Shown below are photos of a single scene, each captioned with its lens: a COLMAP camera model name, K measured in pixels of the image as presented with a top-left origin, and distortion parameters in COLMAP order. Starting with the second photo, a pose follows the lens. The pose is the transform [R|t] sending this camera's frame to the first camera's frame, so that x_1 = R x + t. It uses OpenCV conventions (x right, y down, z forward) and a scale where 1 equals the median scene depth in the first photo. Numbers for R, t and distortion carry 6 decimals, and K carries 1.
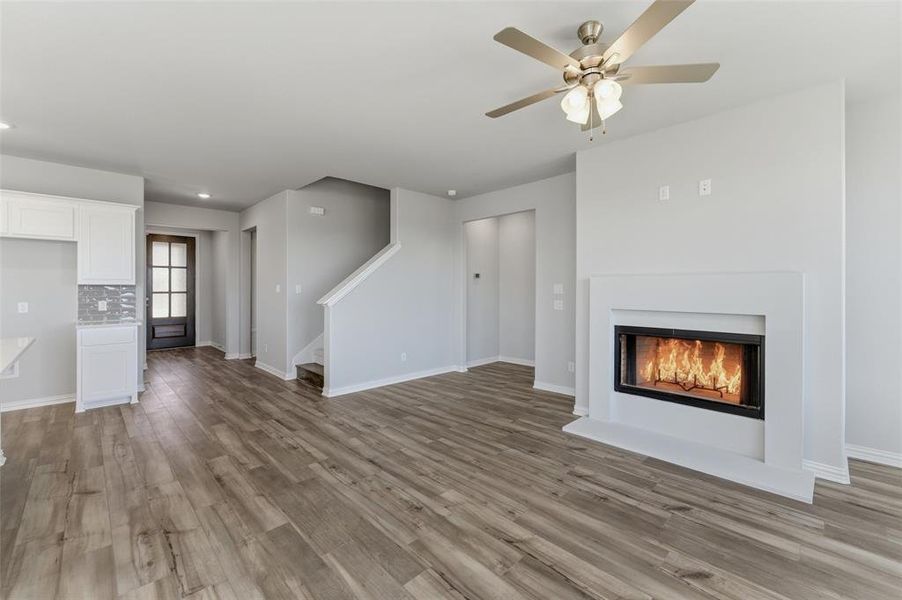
lens RADIAL K [[371.4, 0, 448.7], [0, 371.4, 291.5], [0, 0, 1]] dist [0.001026, 0.000147]
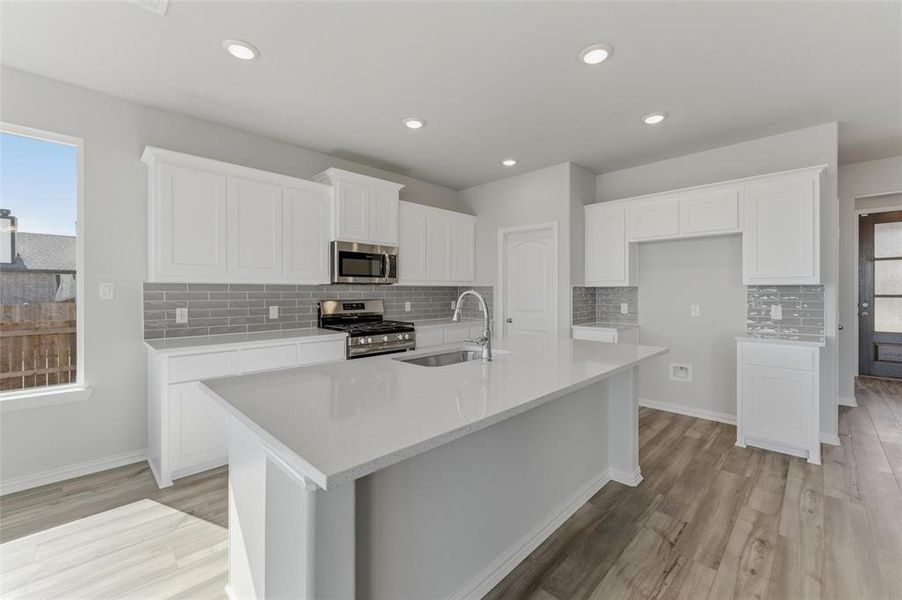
lens RADIAL K [[371.4, 0, 448.7], [0, 371.4, 291.5], [0, 0, 1]] dist [0.001026, 0.000147]
pose [[0.017416, -0.001598, -0.999847, -0.195851], [-0.004279, 0.999989, -0.001673, -0.001269], [0.999839, 0.004307, 0.017409, 0.339925]]
